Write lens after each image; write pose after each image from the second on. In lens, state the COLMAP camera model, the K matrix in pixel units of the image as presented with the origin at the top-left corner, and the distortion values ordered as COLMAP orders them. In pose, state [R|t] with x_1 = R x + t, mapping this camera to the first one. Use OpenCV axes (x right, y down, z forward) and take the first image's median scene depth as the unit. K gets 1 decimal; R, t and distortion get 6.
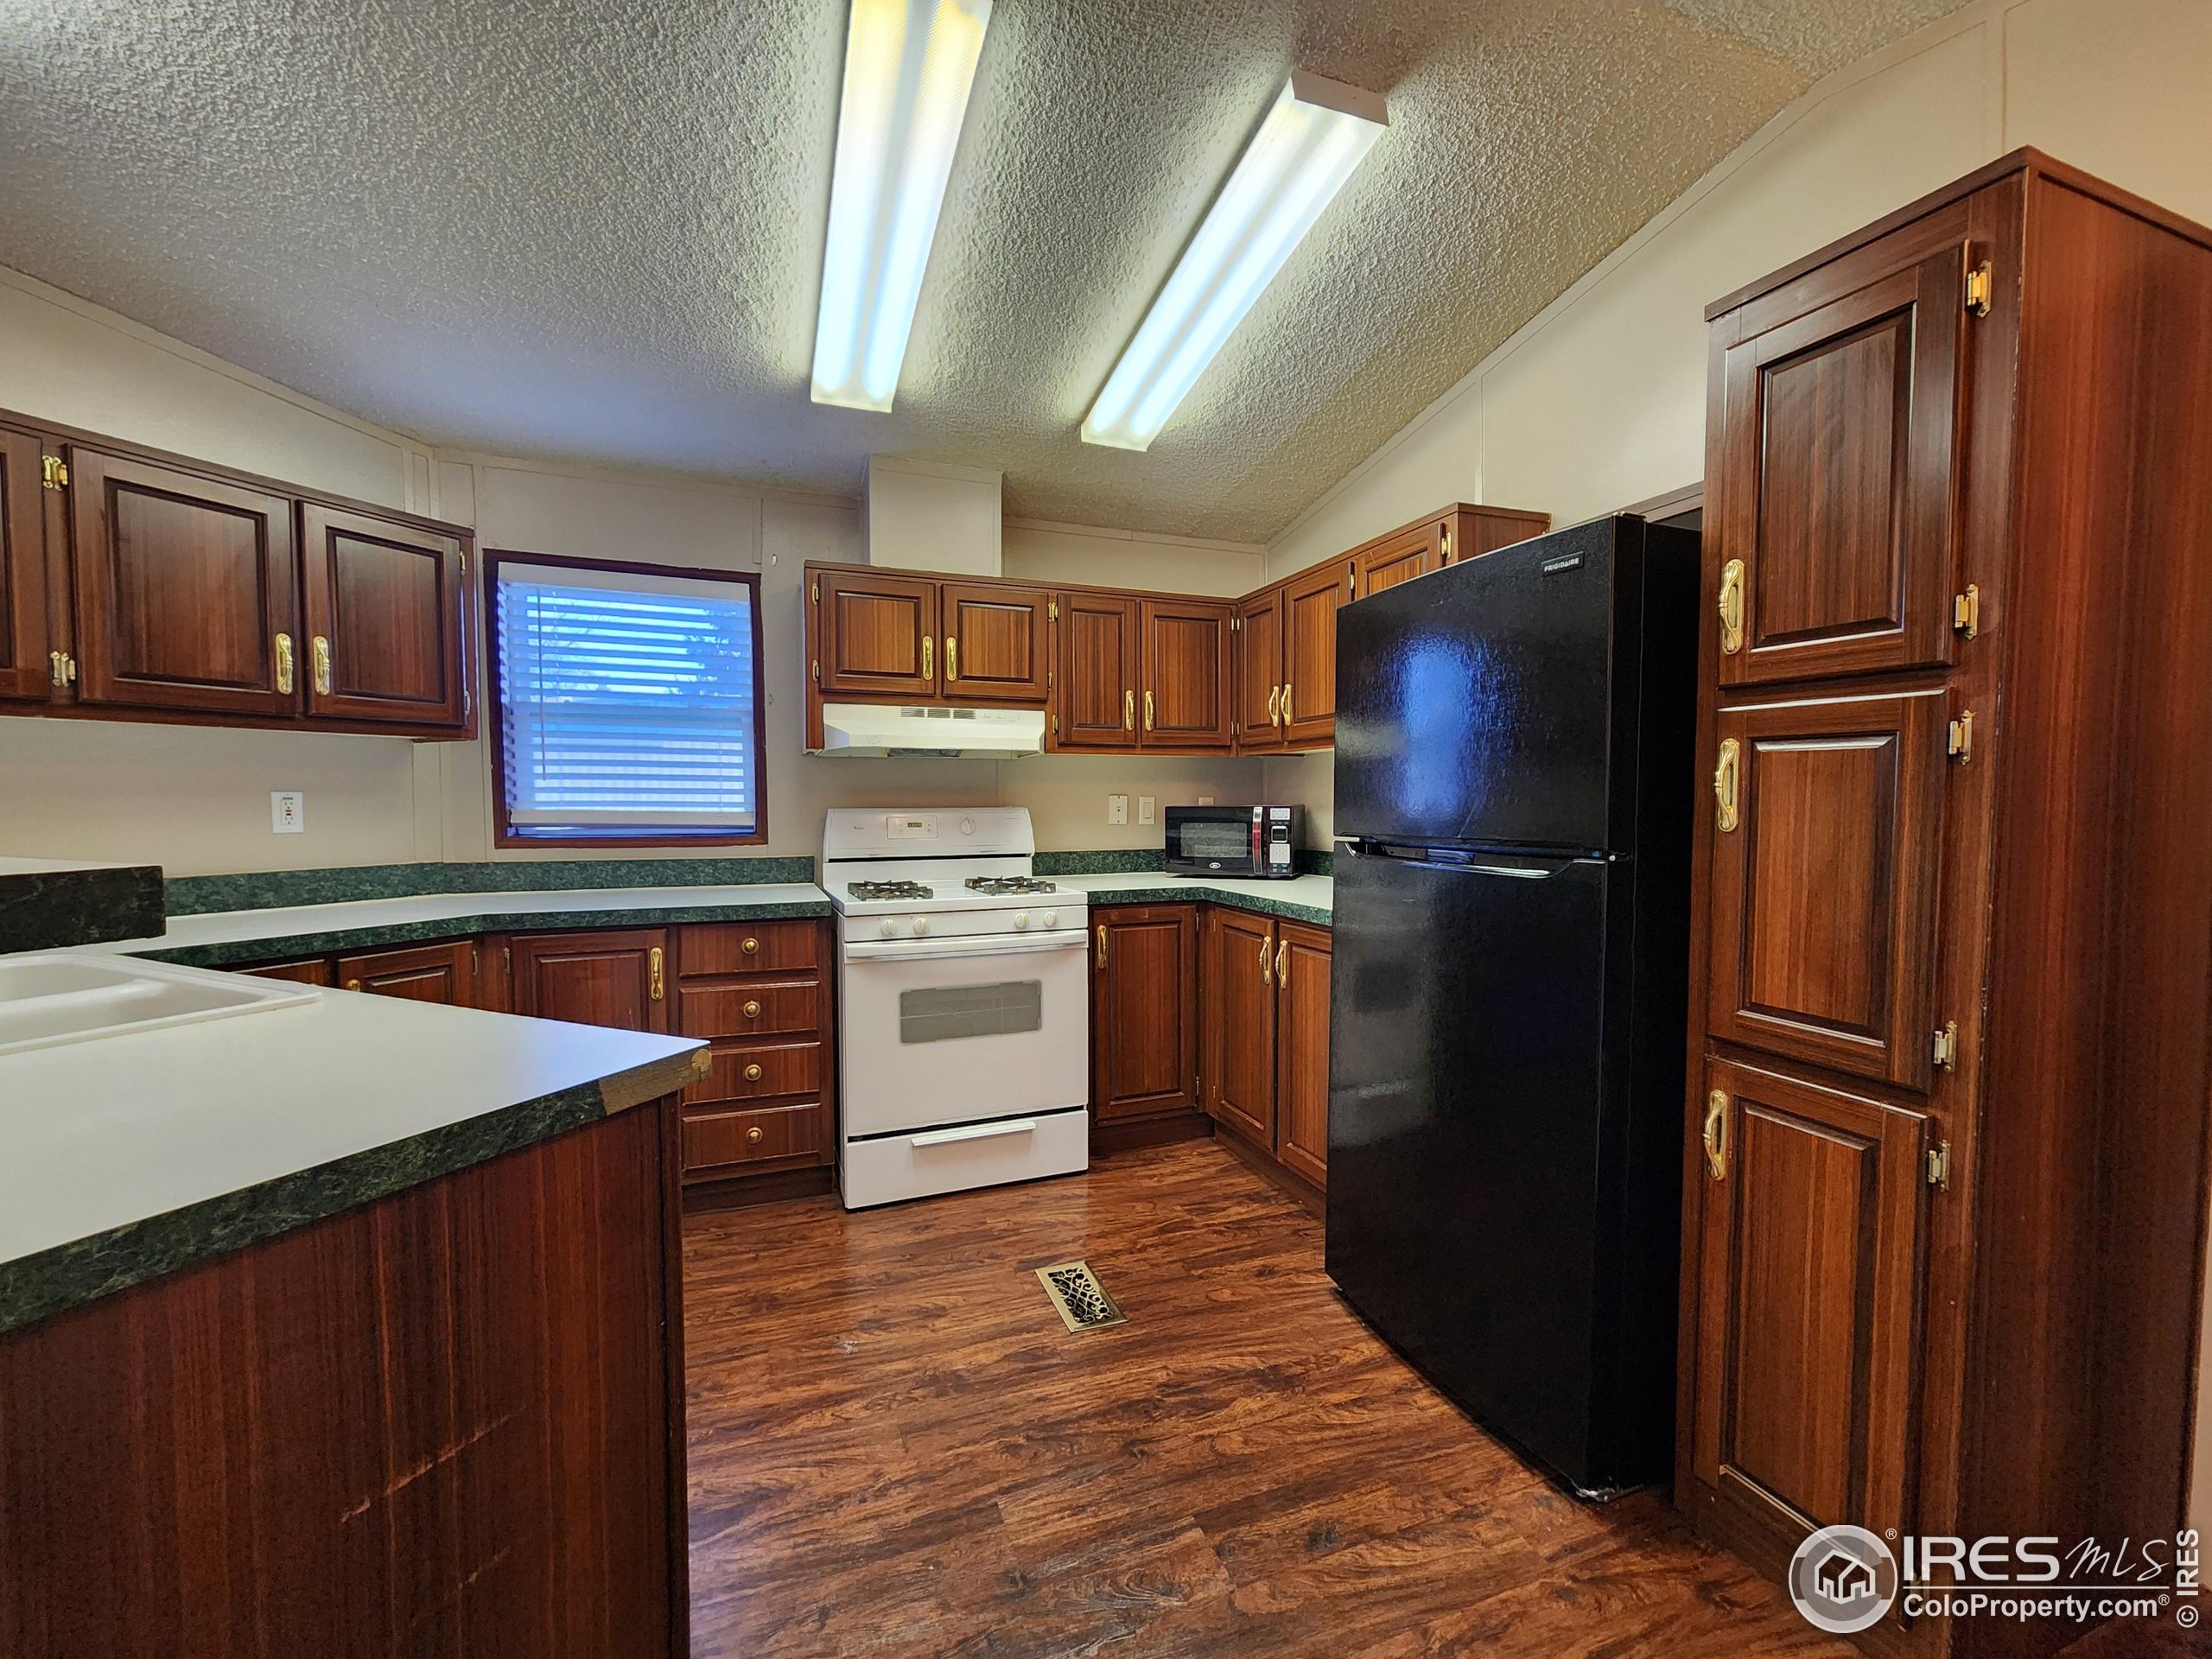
lens RADIAL K [[910.9, 0, 1098.8], [0, 910.9, 833.4], [0, 0, 1]] dist [0.000406, -0.000013]
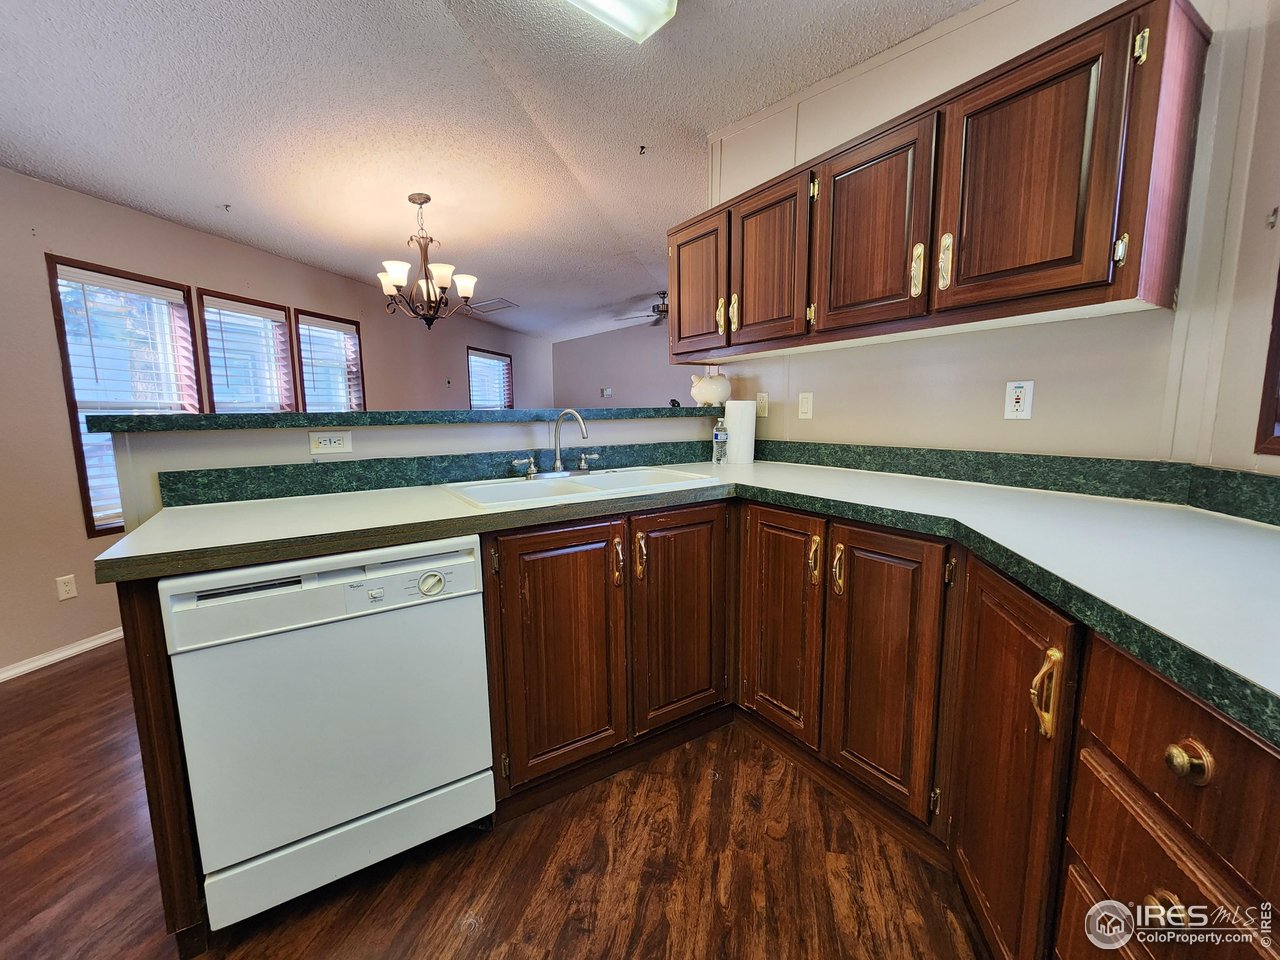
lens RADIAL K [[527.1, 0, 635.6], [0, 527.1, 478.2], [0, 0, 1]] dist [-0.000177, 0.000098]
pose [[-0.554633, 0.117239, -0.823795, -0.095304], [-0.017171, 0.988201, 0.152198, -0.017776], [0.831918, 0.098559, -0.546076, 0.915081]]
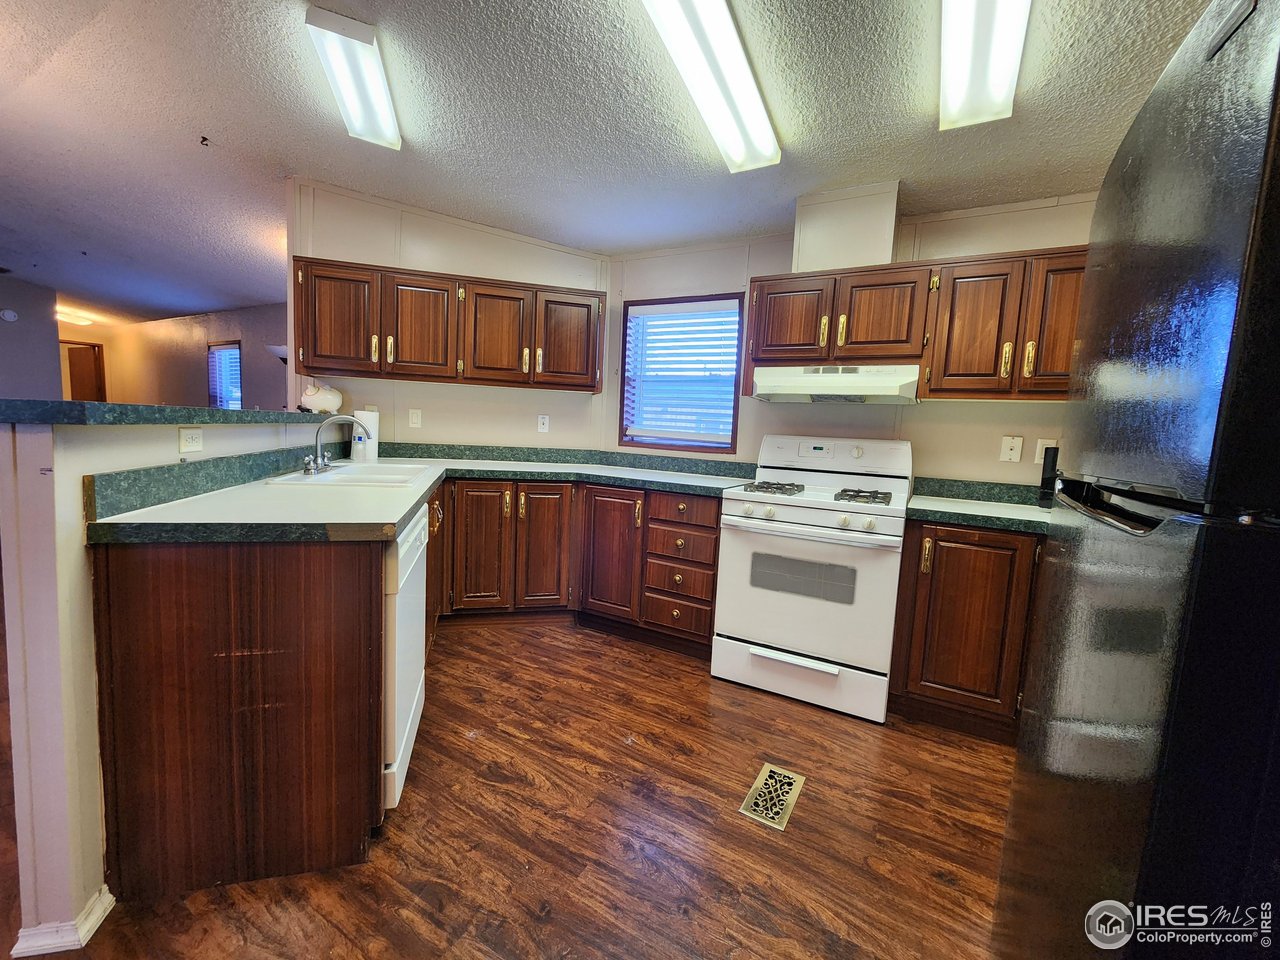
lens RADIAL K [[524.9, 0, 633.4], [0, 524.9, 480.8], [0, 0, 1]] dist [-0.001998, 0.000088]
pose [[0.629665, 0.107875, -0.769341, 0.328555], [-0.079937, 0.994052, 0.073960, 0.004973], [0.772743, 0.014929, 0.634543, 0.284770]]
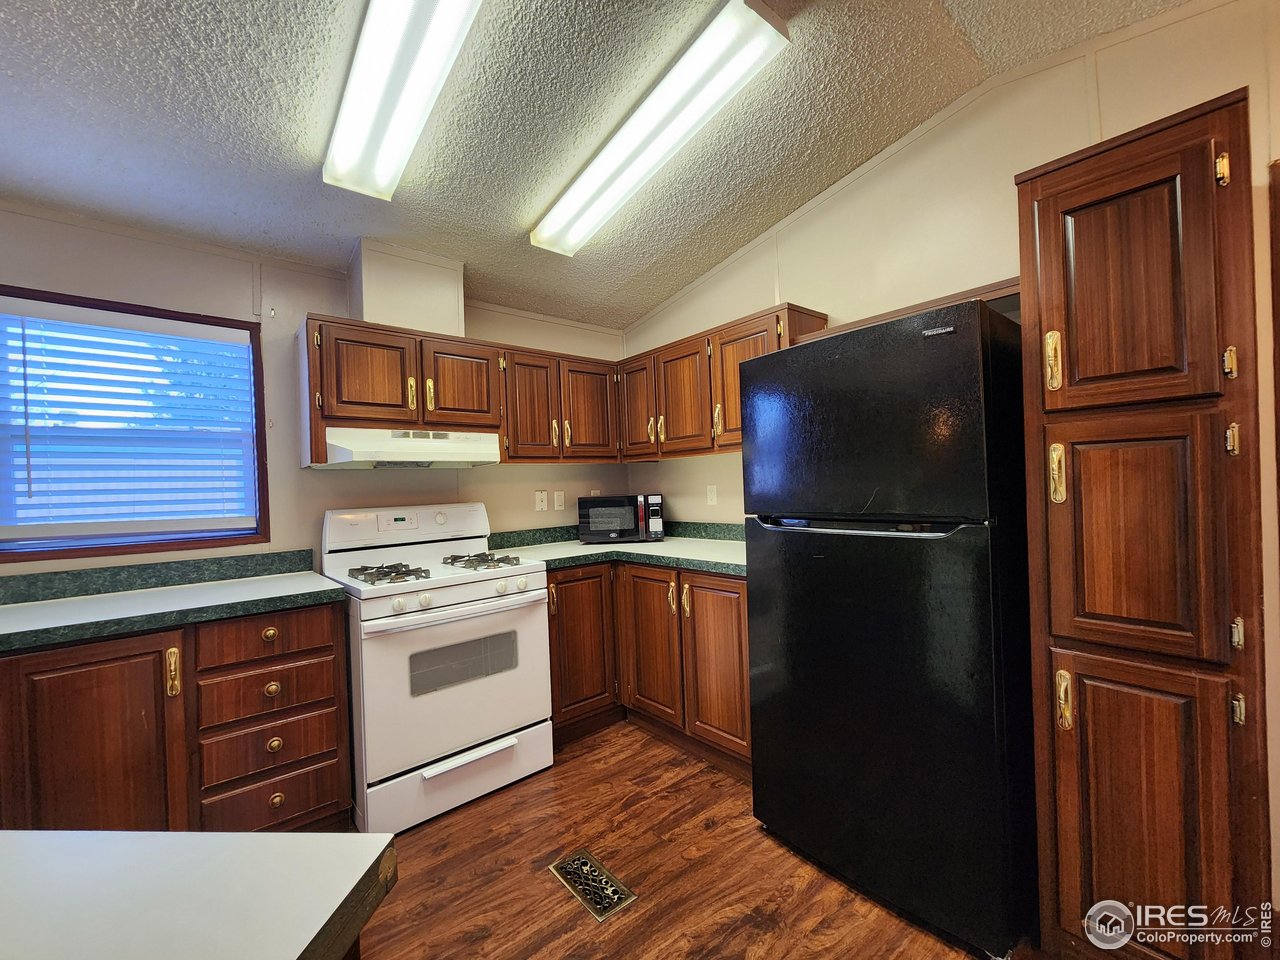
lens RADIAL K [[526.2, 0, 635.3], [0, 526.2, 481.0], [0, 0, 1]] dist [-0.001992, 0.002595]
pose [[0.944045, -0.031055, 0.328353, -0.157523], [0.048133, 0.997871, -0.044011, -0.018497], [-0.326287, 0.057353, 0.943529, 0.206454]]
